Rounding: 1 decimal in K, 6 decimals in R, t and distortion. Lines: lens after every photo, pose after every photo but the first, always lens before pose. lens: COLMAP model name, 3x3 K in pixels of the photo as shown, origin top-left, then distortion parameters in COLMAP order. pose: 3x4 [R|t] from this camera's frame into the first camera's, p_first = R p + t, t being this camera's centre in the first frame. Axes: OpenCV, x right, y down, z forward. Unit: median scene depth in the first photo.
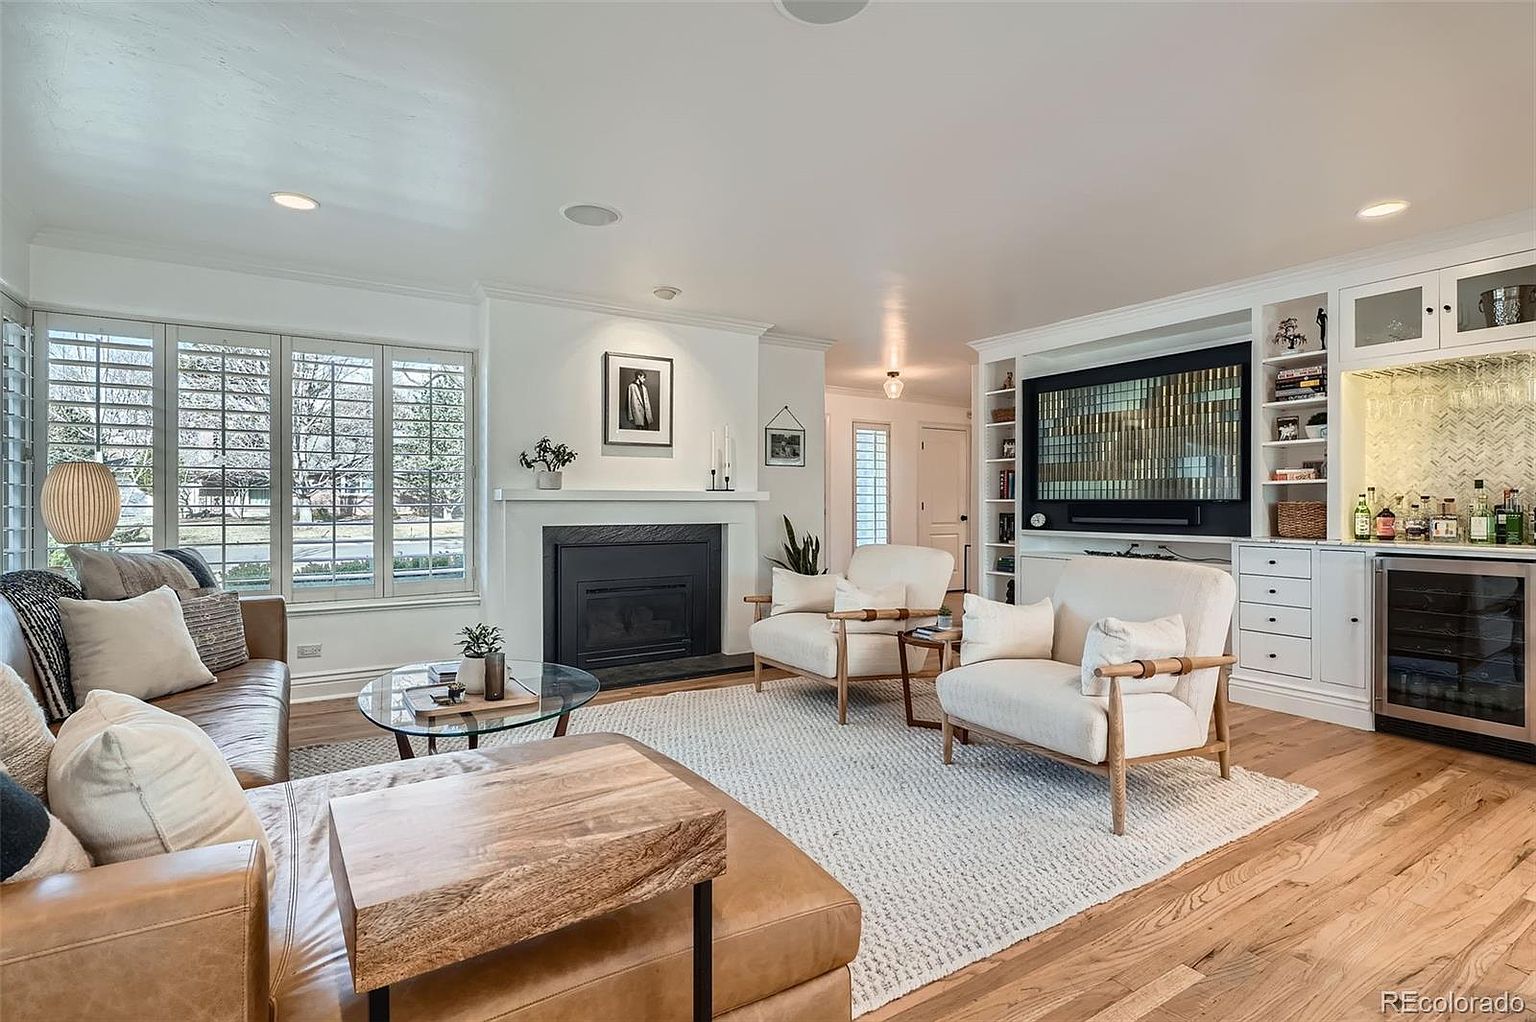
lens RADIAL K [[743.8, 0, 771.7], [0, 743.8, 507.9], [0, 0, 1]] dist [-0.001155, 0.000182]
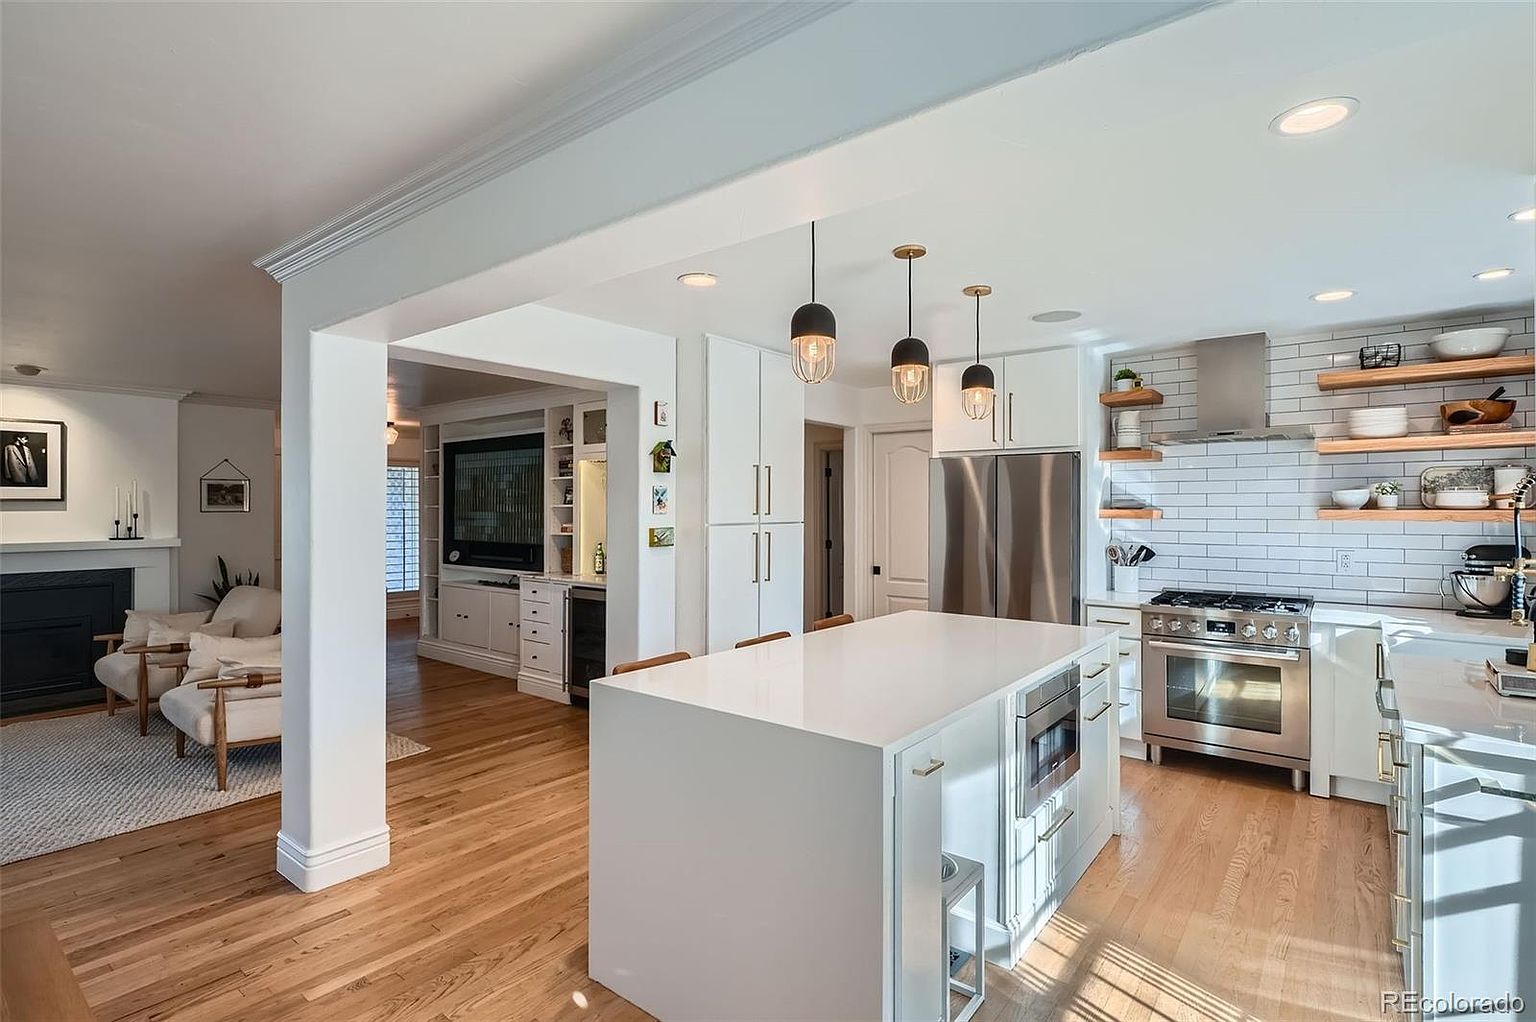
lens RADIAL K [[743.8, 0, 771.7], [0, 743.8, 507.9], [0, 0, 1]] dist [-0.001155, 0.000182]
pose [[0.944482, -0.002955, 0.328549, 0.511950], [0.004759, 0.999978, -0.004686, -0.063395], [-0.328527, 0.005990, 0.944475, -0.402308]]
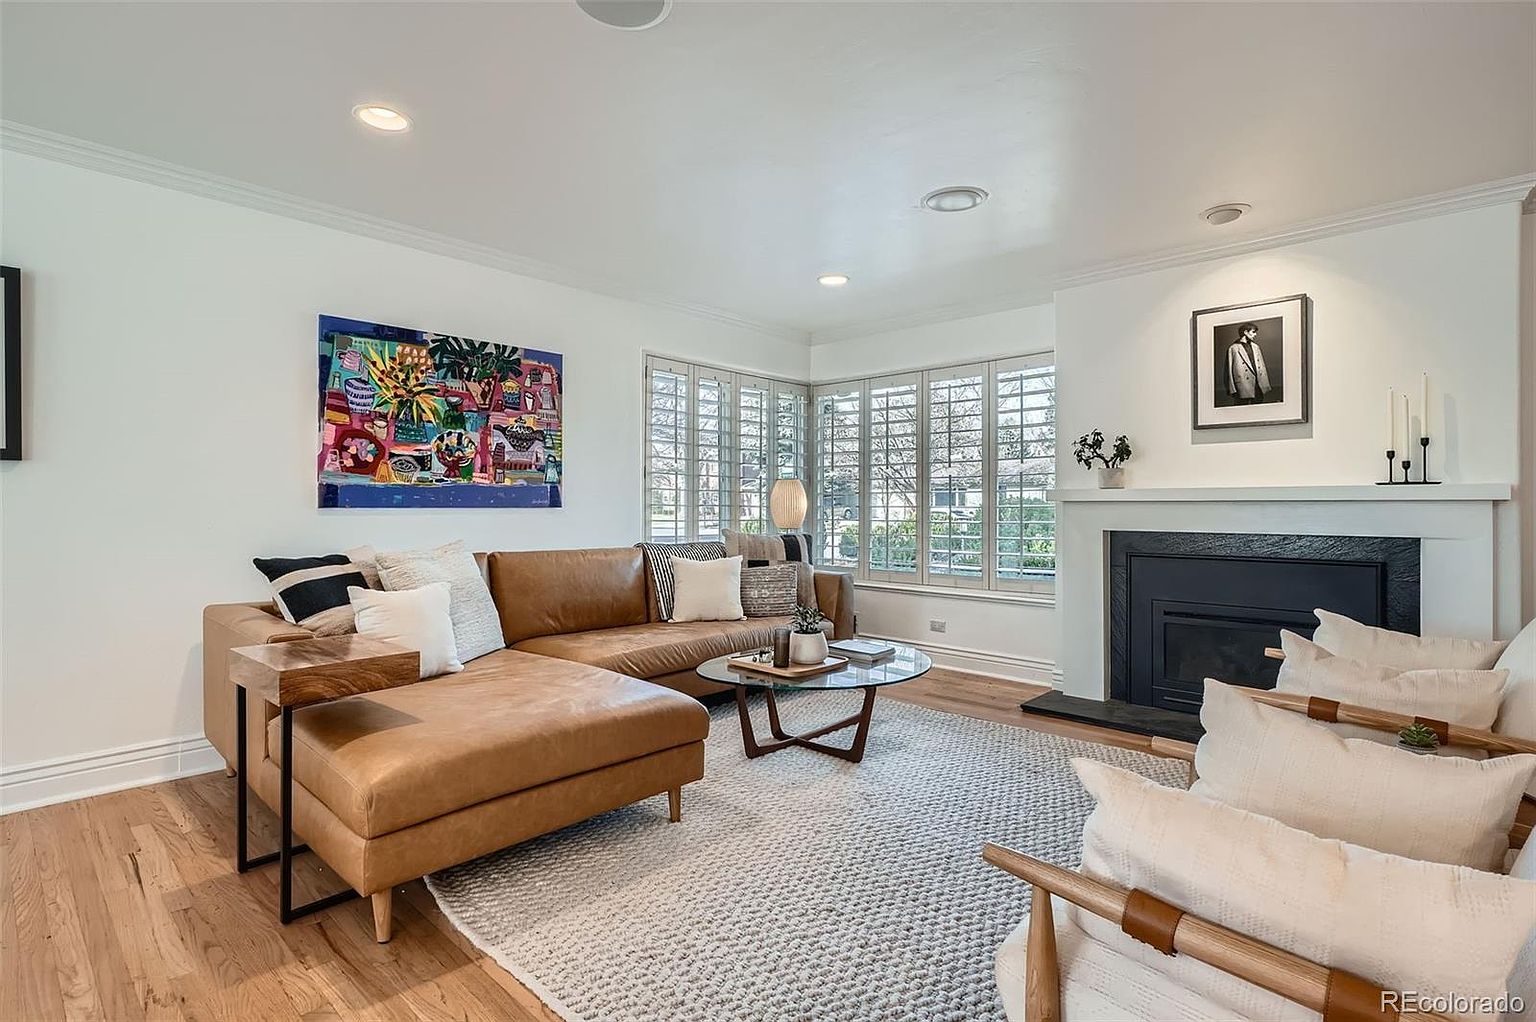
lens RADIAL K [[750.8, 0, 763.6], [0, 750.8, 503.2], [0, 0, 1]] dist [-0.001634, 0.000624]
pose [[0.246409, -0.005132, -0.969152, 0.424059], [-0.005980, 0.999959, -0.006815, 0.000522], [0.969148, 0.007475, 0.246368, 0.356157]]
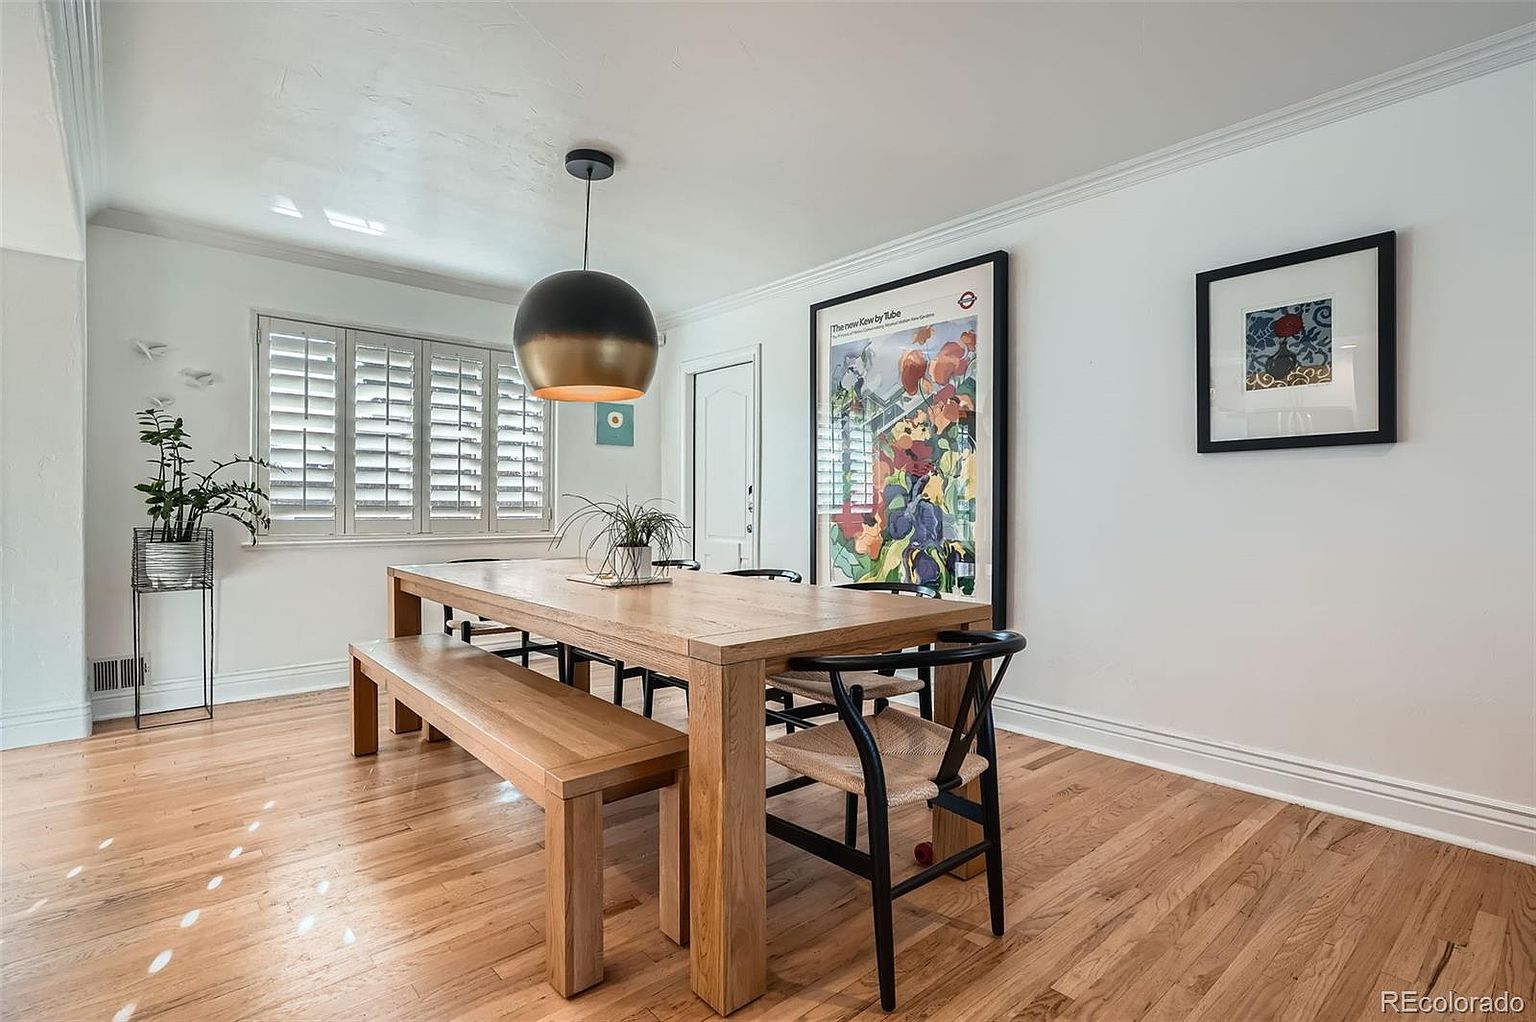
lens RADIAL K [[743.8, 0, 771.7], [0, 743.8, 507.9], [0, 0, 1]] dist [-0.001155, 0.000182]
pose [[-0.987354, -0.006733, -0.158389, 0.247467], [-0.008013, 0.999940, 0.007445, 0.011991], [0.158329, 0.008620, -0.987349, 0.385751]]
